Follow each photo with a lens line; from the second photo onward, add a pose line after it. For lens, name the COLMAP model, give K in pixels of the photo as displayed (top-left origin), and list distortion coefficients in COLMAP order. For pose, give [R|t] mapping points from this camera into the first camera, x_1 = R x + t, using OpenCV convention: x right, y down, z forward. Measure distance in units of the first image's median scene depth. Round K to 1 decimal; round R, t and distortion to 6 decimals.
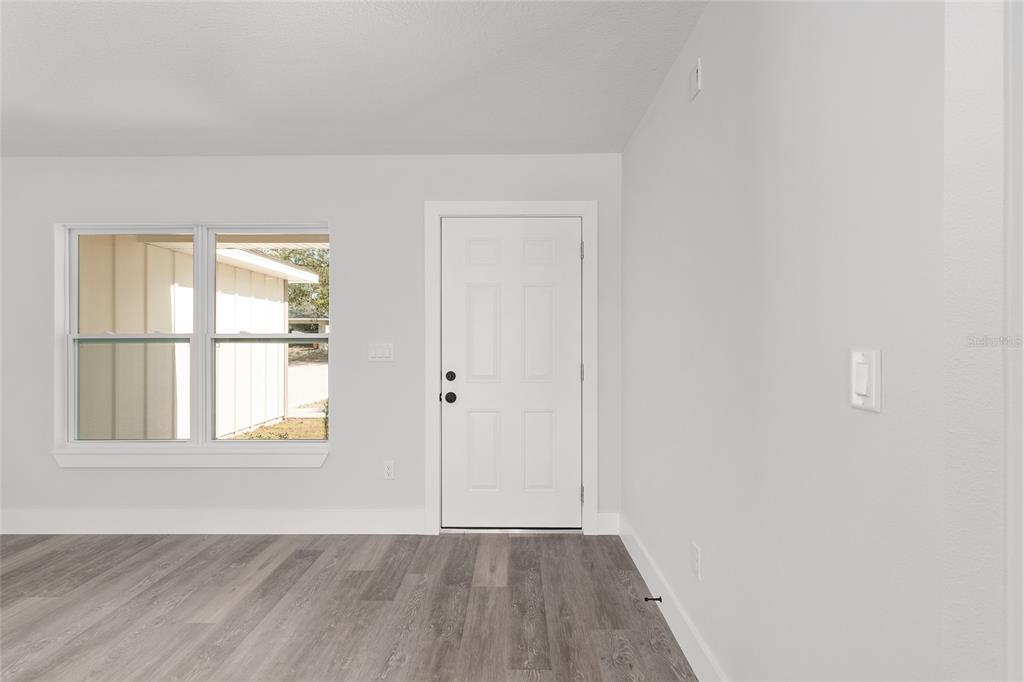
lens RADIAL K [[474.4, 0, 517.1], [0, 474.4, 344.2], [0, 0, 1]] dist [0.002001, -0.000076]
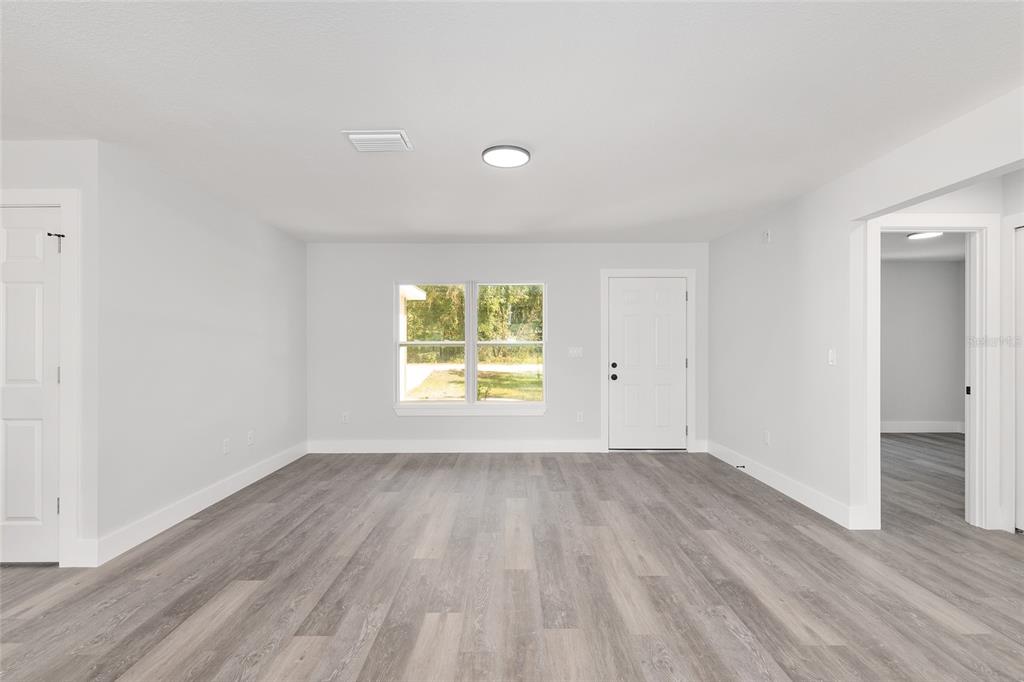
lens RADIAL K [[474.4, 0, 507.3], [0, 474.4, 346.3], [0, 0, 1]] dist [0.002001, -0.000076]
pose [[0.999917, -0.006512, -0.011123, -0.534246], [0.006476, 0.999974, -0.003254, -0.003095], [0.011144, 0.003181, 0.999933, -0.829473]]
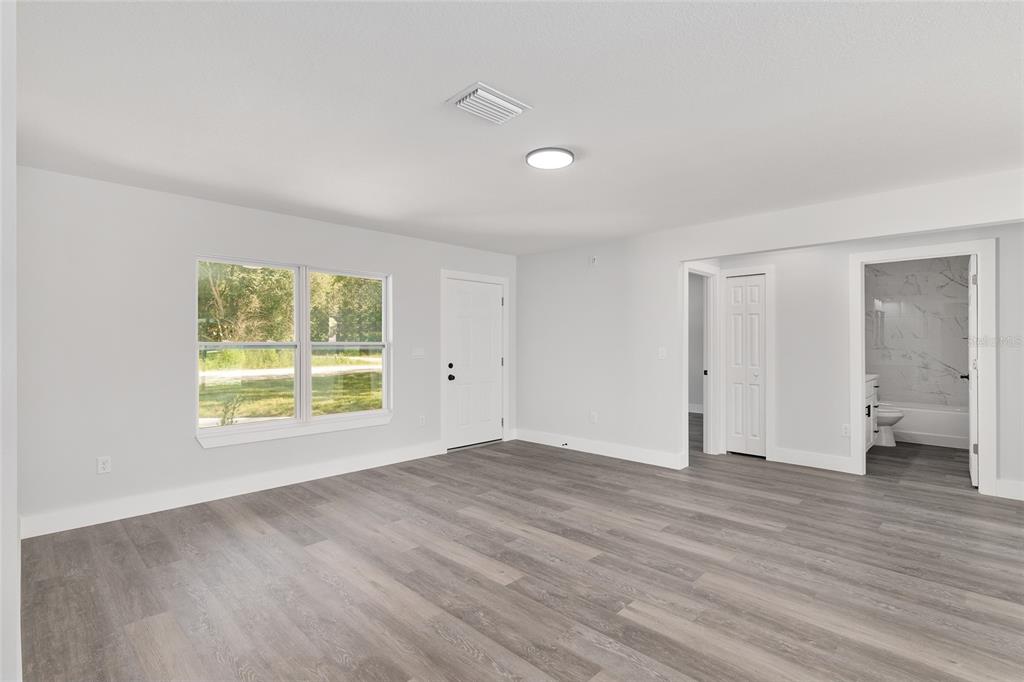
lens RADIAL K [[491.4, 0, 515.4], [0, 491.4, 343.5], [0, 0, 1]] dist [0.003715, 0.000785]
pose [[0.703653, -0.004459, 0.710530, -1.327380], [0.010719, 0.999933, -0.004339, -0.008276], [-0.710463, 0.010669, 0.703654, -0.517876]]
